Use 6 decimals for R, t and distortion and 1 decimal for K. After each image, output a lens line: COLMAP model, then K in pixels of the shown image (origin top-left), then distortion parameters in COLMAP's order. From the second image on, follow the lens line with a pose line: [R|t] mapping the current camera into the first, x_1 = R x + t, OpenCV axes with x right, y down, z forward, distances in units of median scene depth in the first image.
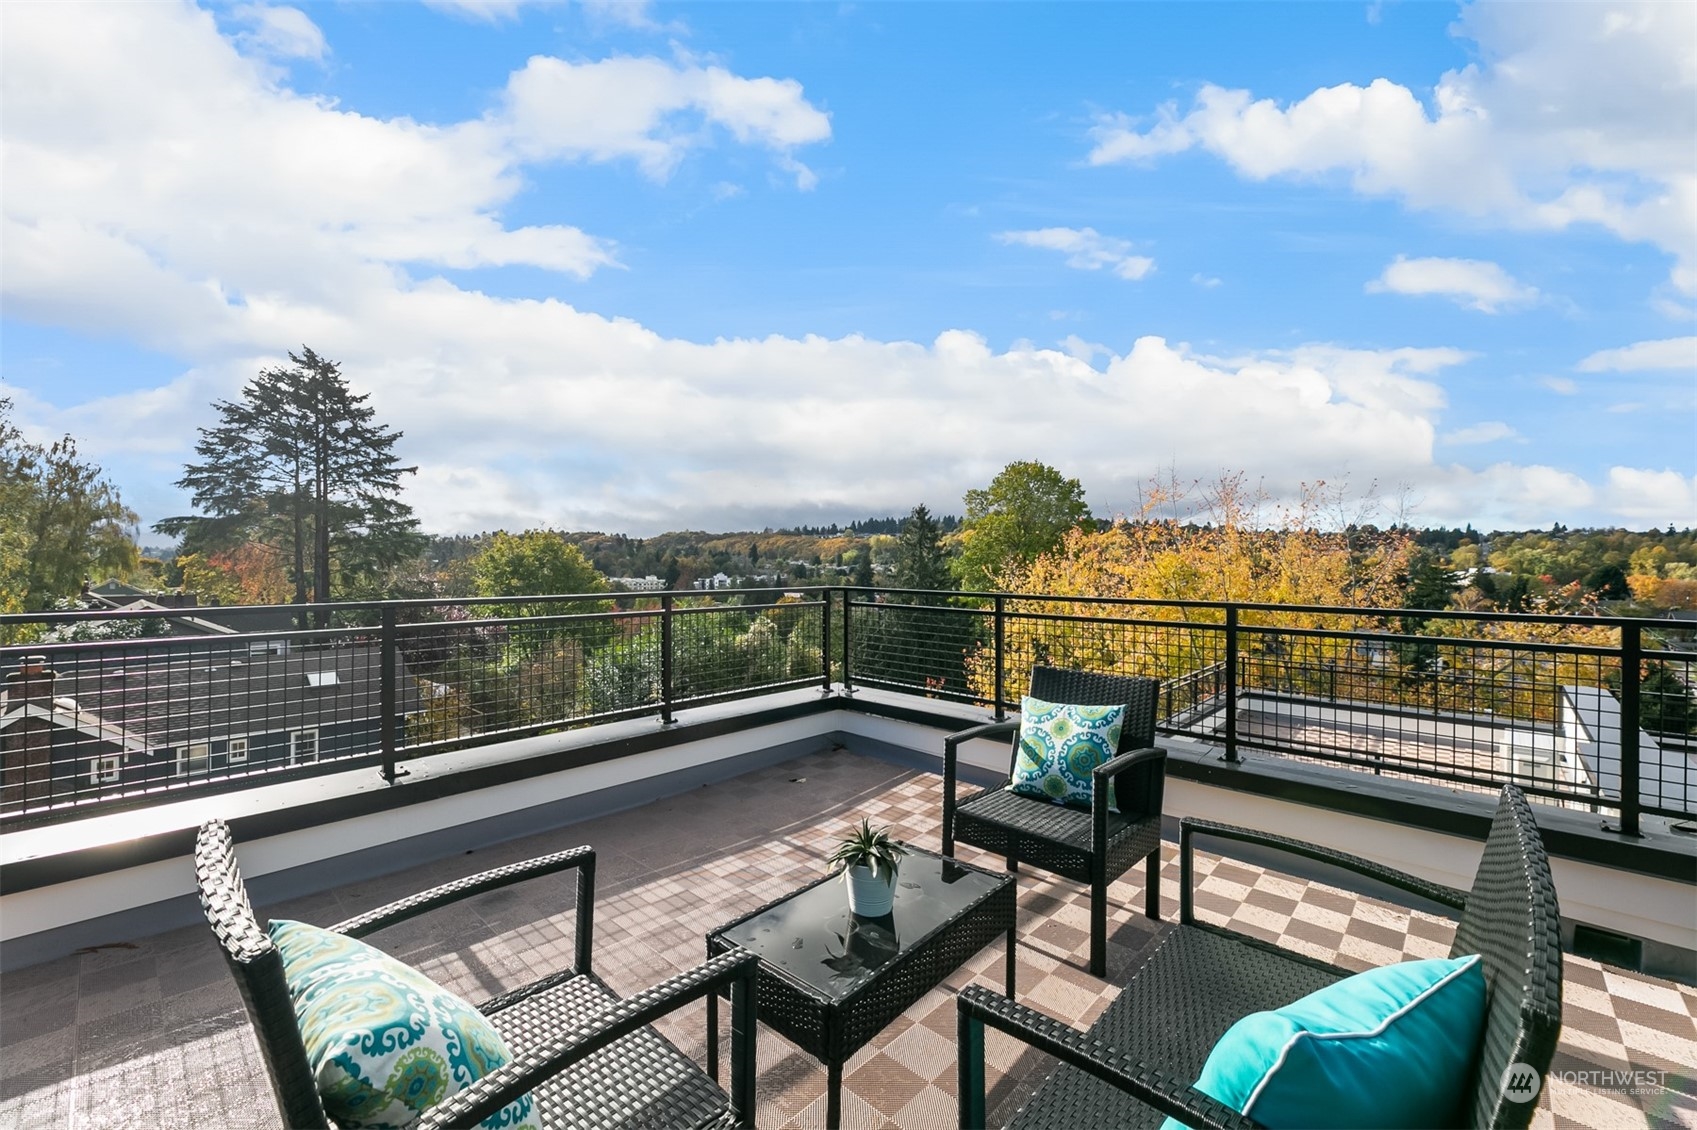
lens RADIAL K [[683.7, 0, 841.2], [0, 683.7, 547.2], [0, 0, 1]] dist [-0.001525, -0.000052]
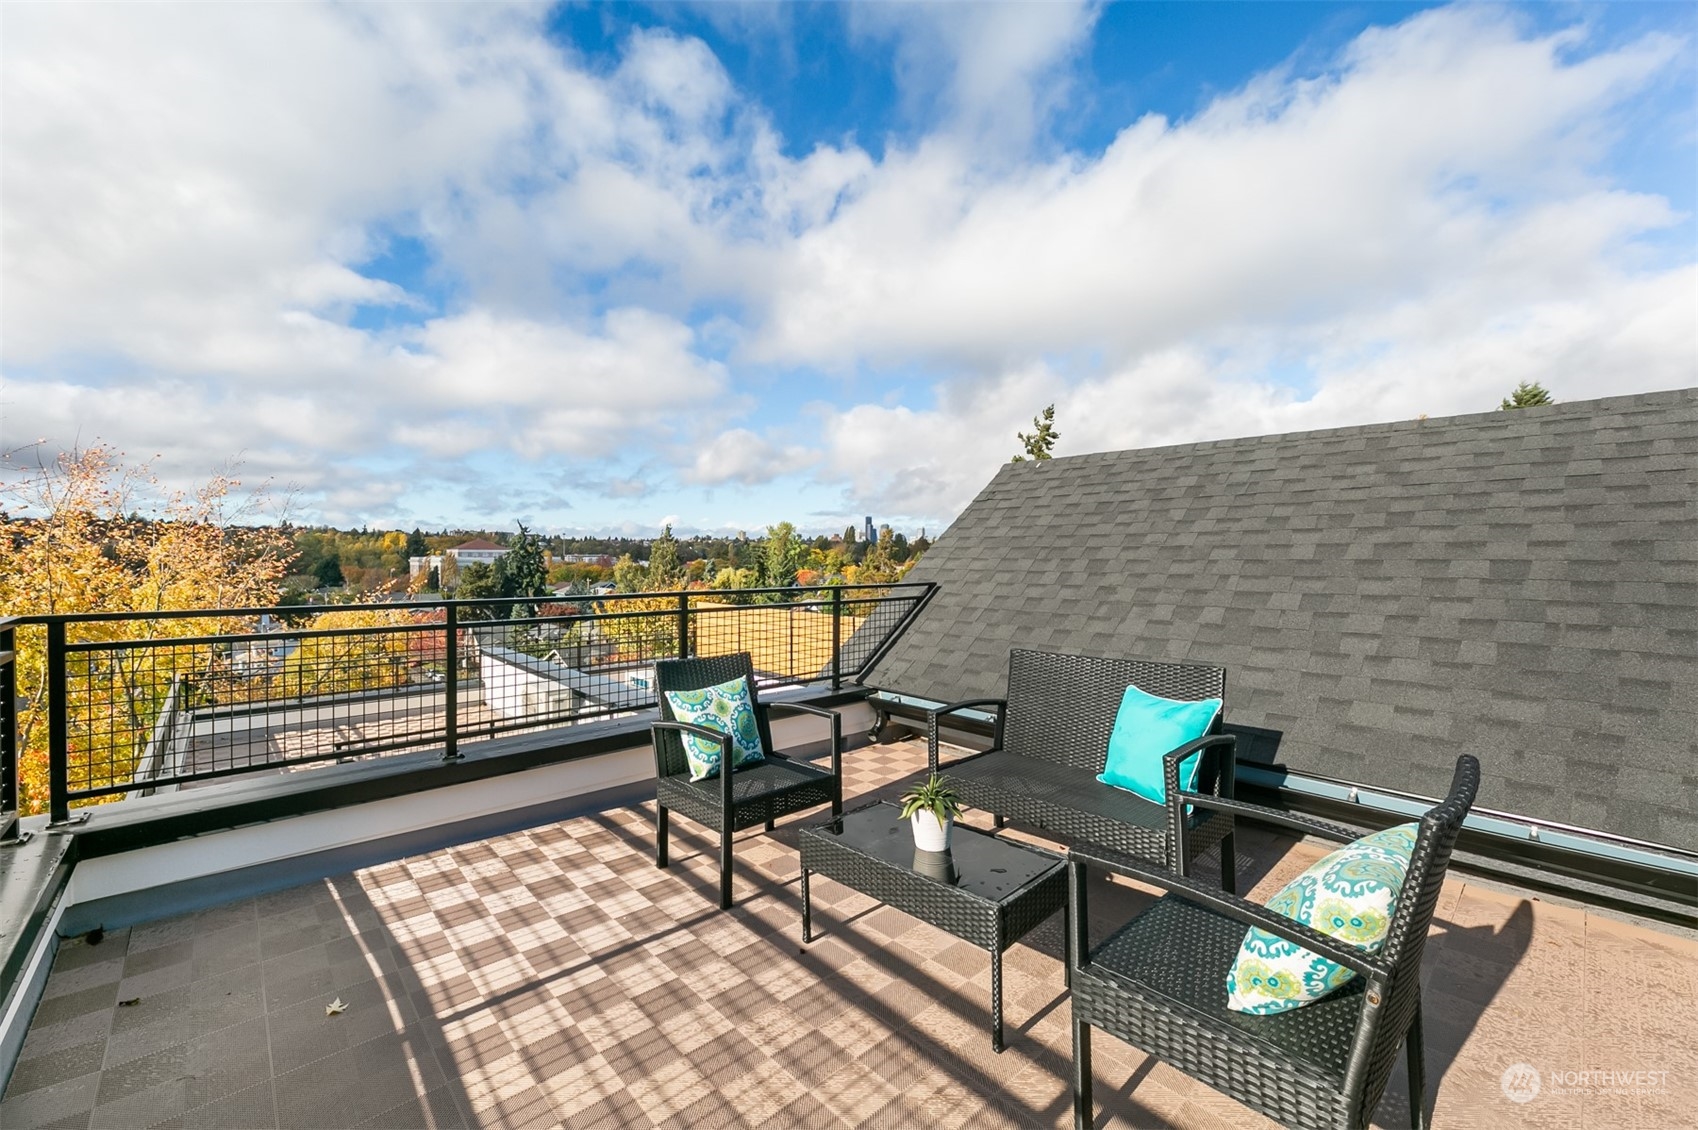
lens RADIAL K [[684.1, 0, 841.7], [0, 684.1, 547.2], [0, 0, 1]] dist [-0.001525, -0.000052]
pose [[0.082032, 0.007966, 0.996598, -0.687375], [-0.015750, 0.999854, -0.006696, 0.002708], [-0.996505, -0.015147, 0.082145, 0.615367]]
